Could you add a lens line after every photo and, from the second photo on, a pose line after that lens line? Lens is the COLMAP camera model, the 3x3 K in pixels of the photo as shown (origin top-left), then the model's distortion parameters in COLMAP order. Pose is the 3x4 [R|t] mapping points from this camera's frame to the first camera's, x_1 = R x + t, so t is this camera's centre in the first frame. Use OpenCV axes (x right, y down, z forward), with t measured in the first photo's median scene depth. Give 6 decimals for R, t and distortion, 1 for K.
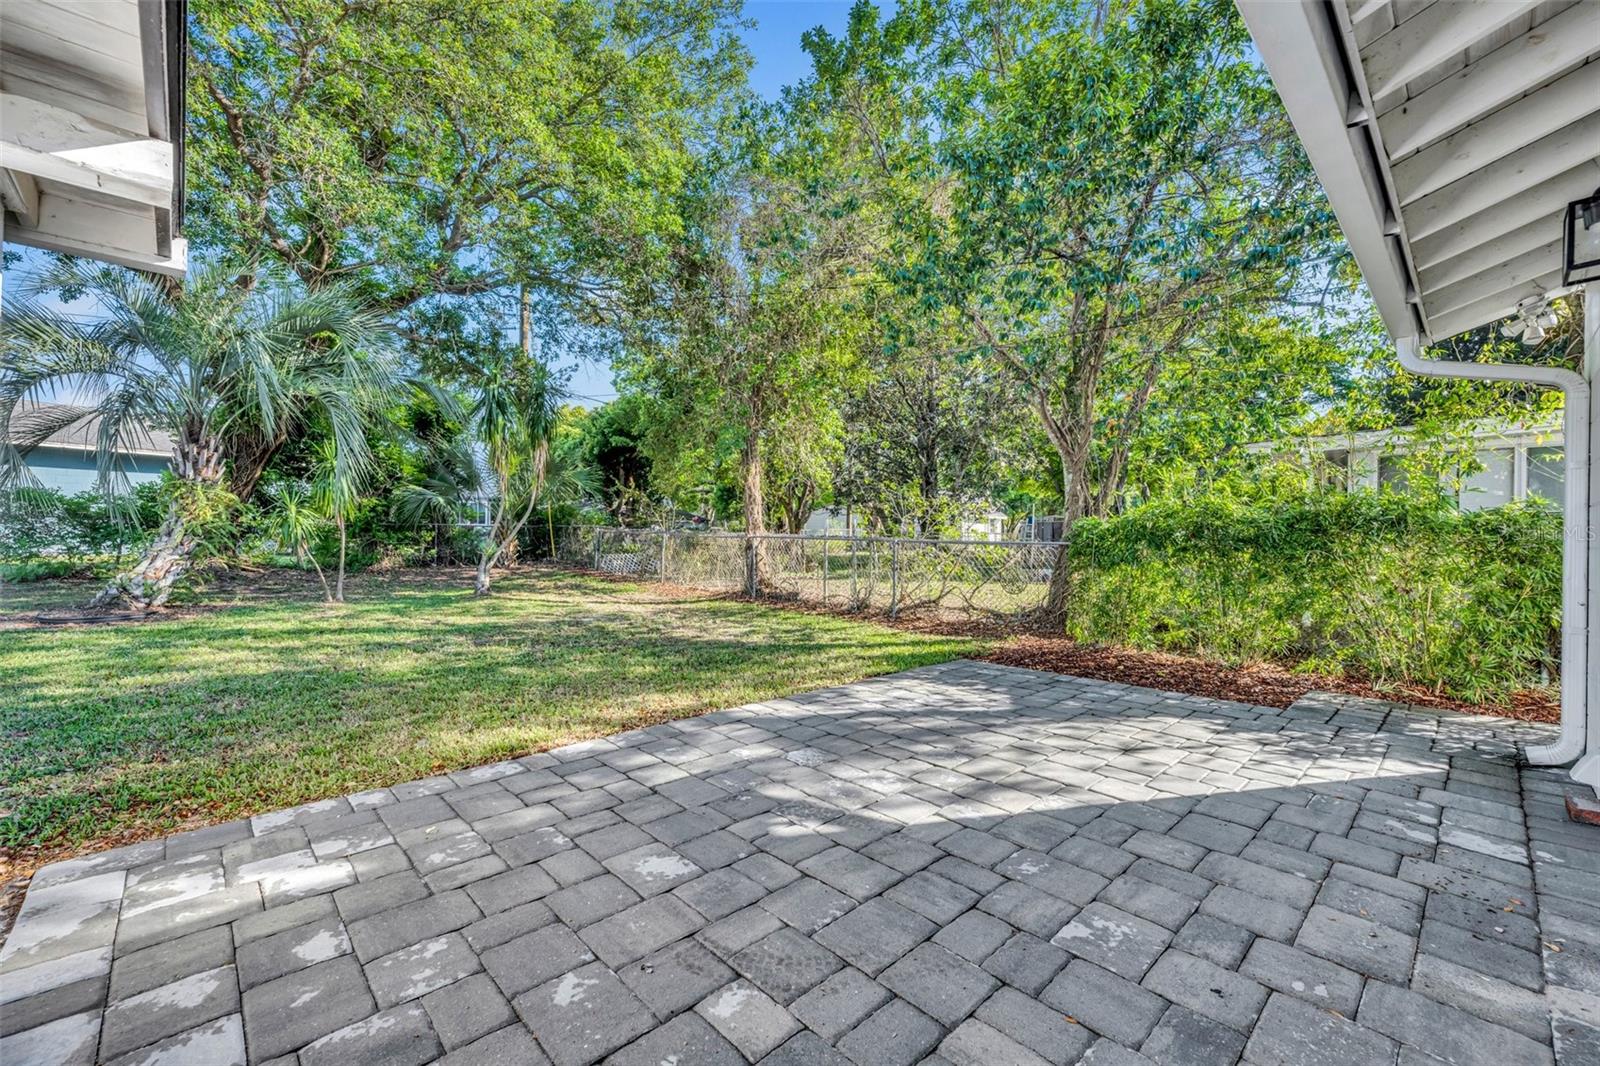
lens RADIAL K [[648.7, 0, 800.6], [0, 648.7, 526.1], [0, 0, 1]] dist [-0.000601, 0.000072]
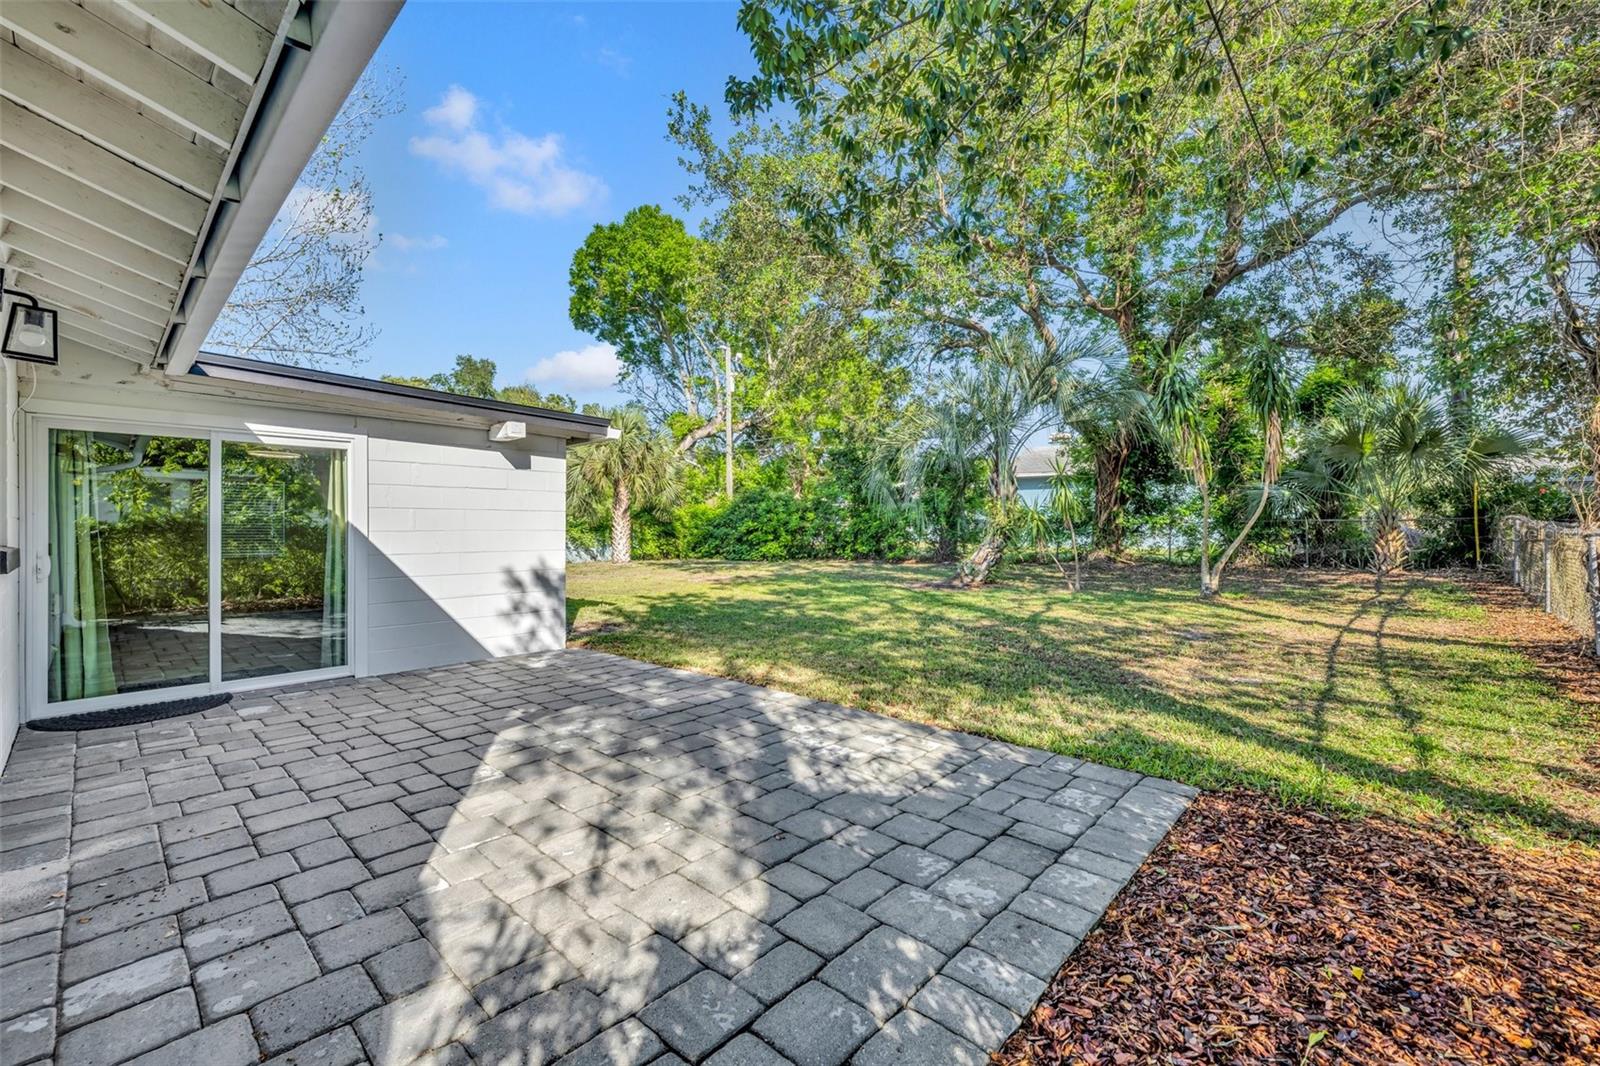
lens RADIAL K [[645.8, 0, 800.0], [0, 645.8, 533.0], [0, 0, 1]] dist [-0.000791, -0.000105]
pose [[0.083129, -0.004128, -0.996530, 1.316602], [0.020135, 0.999794, -0.002462, 0.013085], [0.996335, -0.019861, 0.083195, 1.220071]]
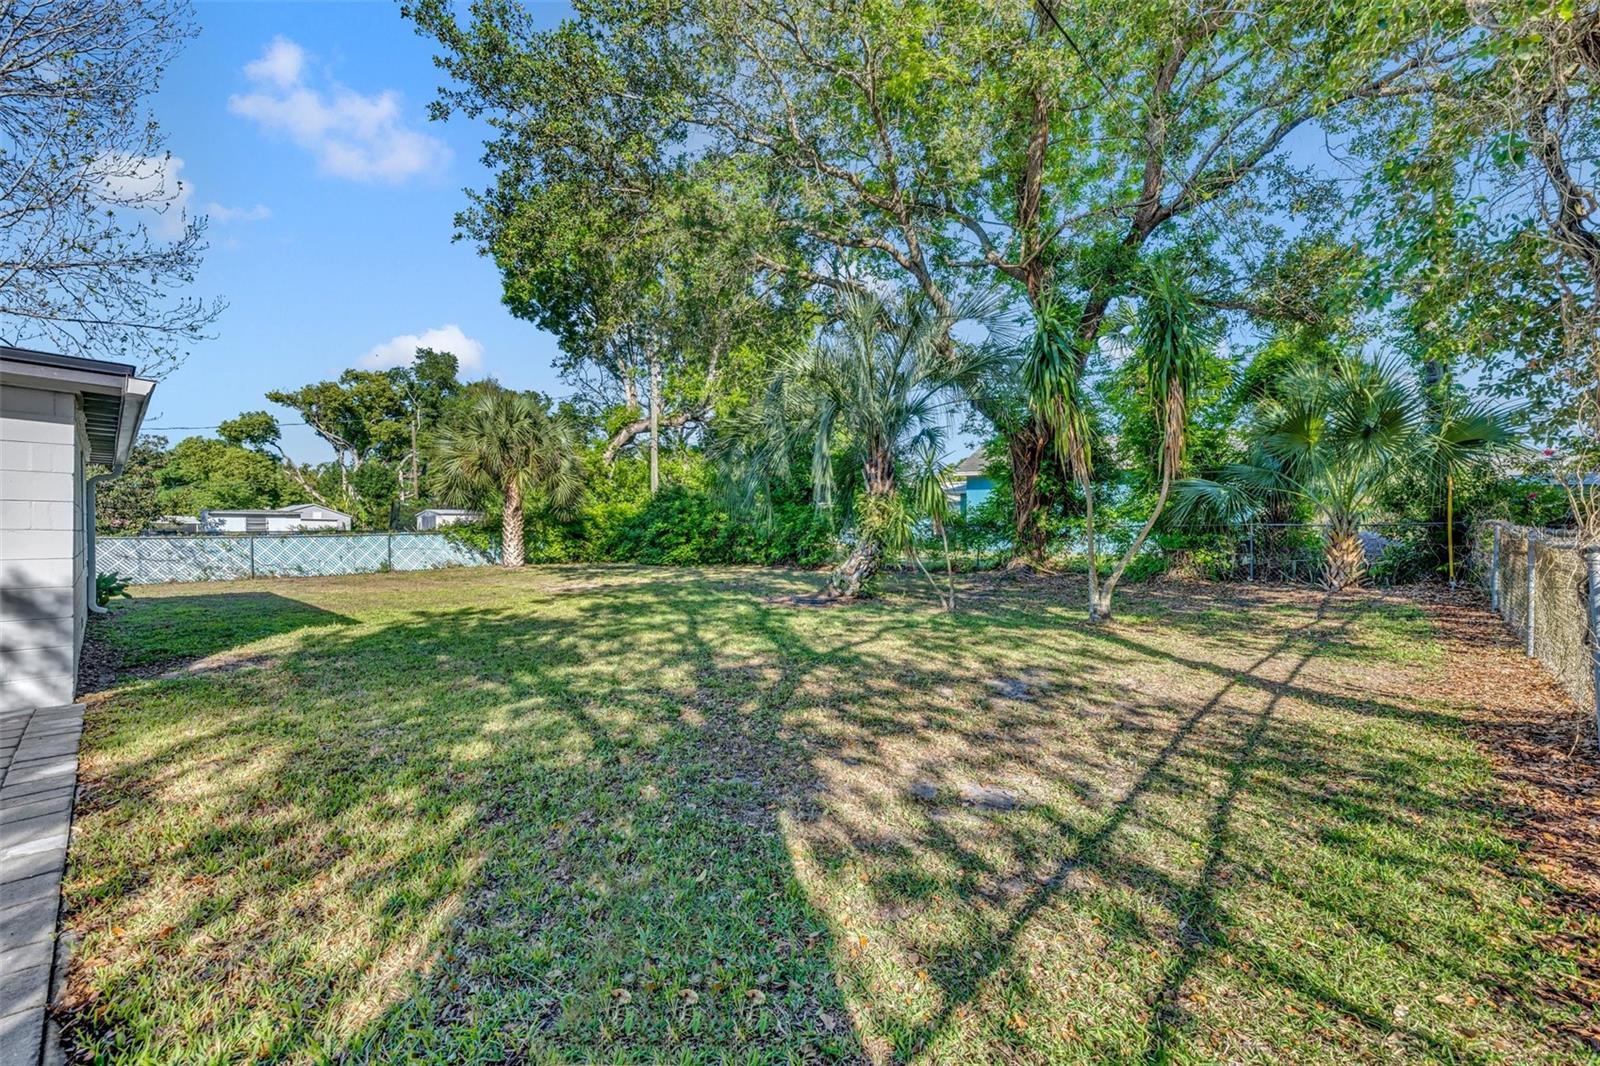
lens RADIAL K [[642.2, 0, 802.0], [0, 642.2, 540.8], [0, 0, 1]] dist [-0.000889, -0.000179]
pose [[0.079569, 0.005714, -0.996813, 0.664672], [0.013032, 0.999892, 0.006772, 0.019984], [0.996744, -0.013530, 0.079486, 2.172236]]
